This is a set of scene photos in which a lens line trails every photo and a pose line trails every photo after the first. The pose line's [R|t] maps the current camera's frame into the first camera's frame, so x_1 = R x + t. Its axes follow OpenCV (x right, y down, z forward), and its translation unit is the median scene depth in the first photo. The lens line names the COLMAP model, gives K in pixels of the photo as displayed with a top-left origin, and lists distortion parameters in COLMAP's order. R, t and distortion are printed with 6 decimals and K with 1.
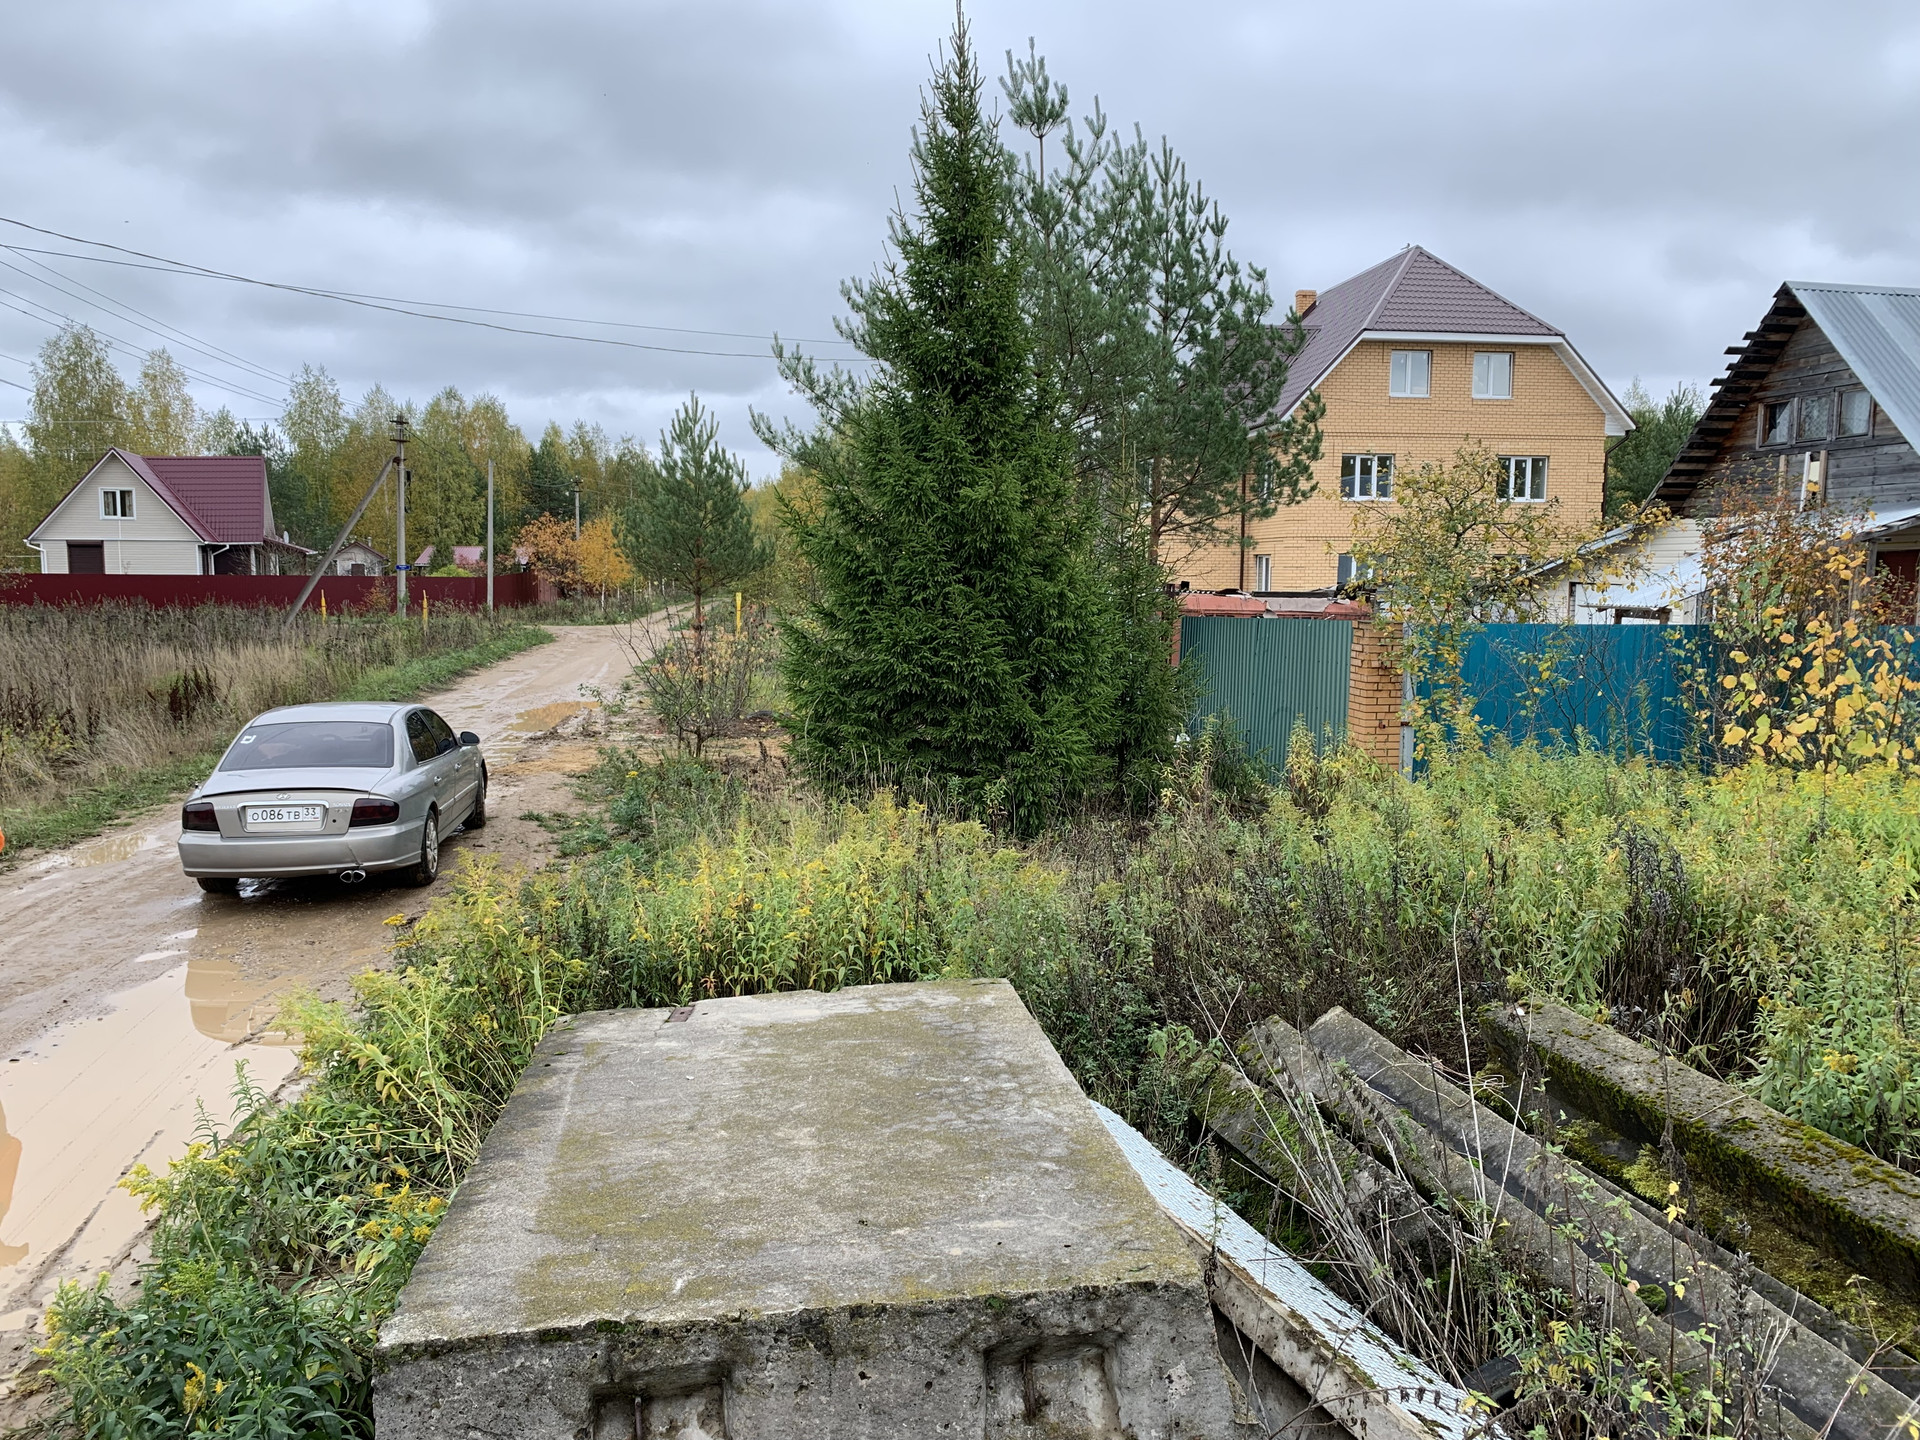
lens RADIAL K [[1473.0, 0, 954.2], [0, 1473.0, 729.1], [0, 0, 1]] dist [0.022528, -0.028421]
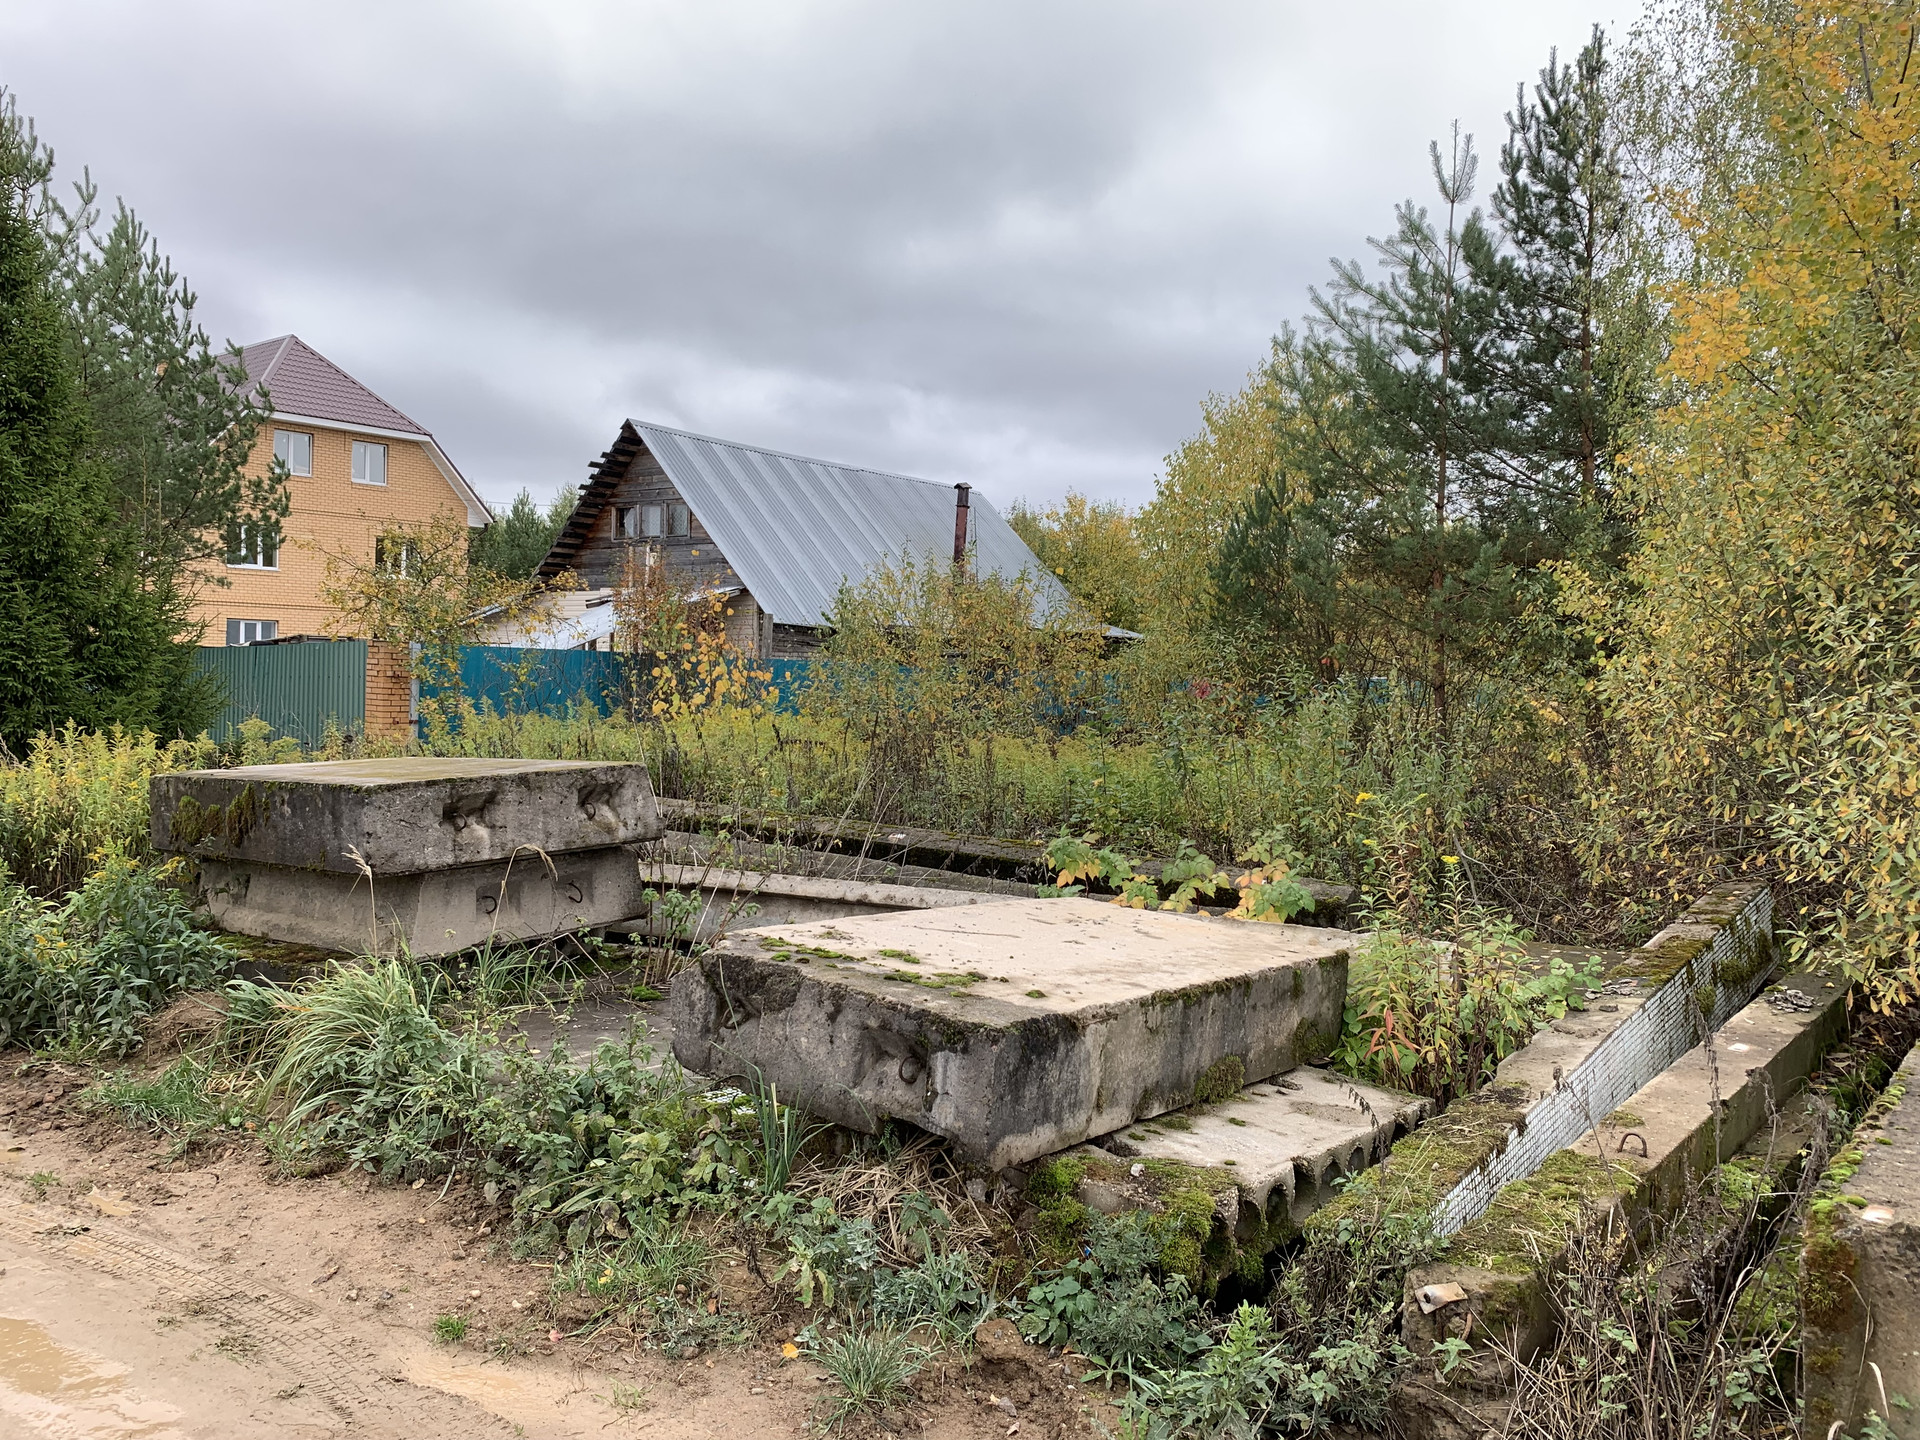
lens RADIAL K [[1473.0, 0, 941.9], [0, 1473.0, 741.2], [0, 0, 1]] dist [0.022528, -0.028421]
pose [[0.730727, -0.014480, 0.682516, -0.253643], [0.051852, 0.998064, -0.034341, 0.088041], [-0.680698, 0.060483, 0.730063, -0.269642]]
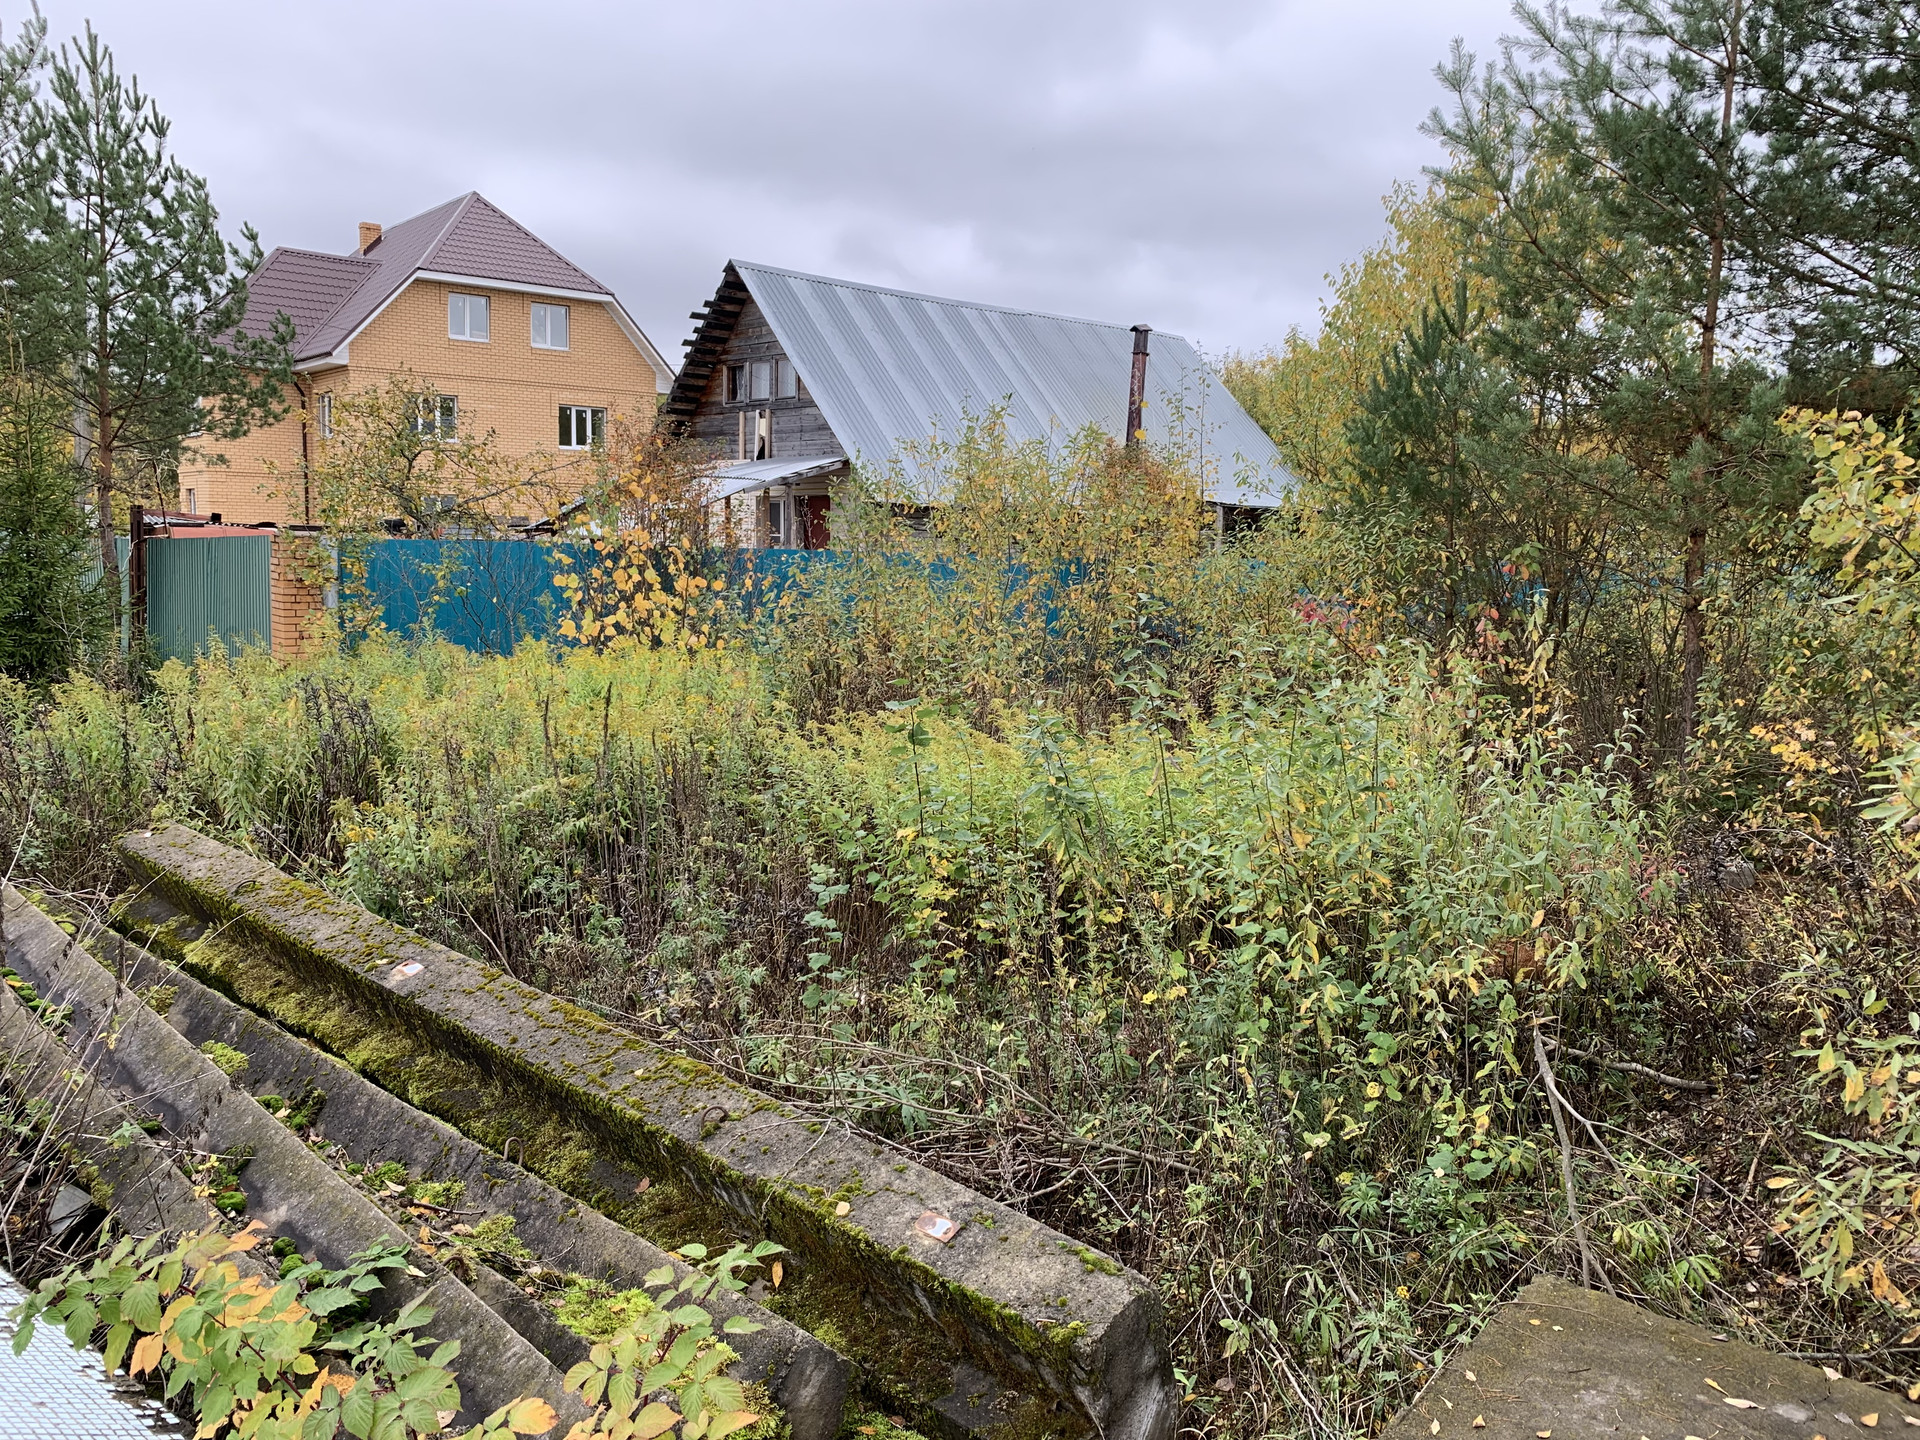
lens RADIAL K [[1473.0, 0, 953.8], [0, 1473.0, 713.2], [0, 0, 1]] dist [0.022528, -0.028421]
pose [[0.848673, -0.046072, 0.526907, 0.138282], [0.035833, 0.998918, 0.029629, 0.038732], [-0.527703, -0.006264, 0.849406, -0.119796]]
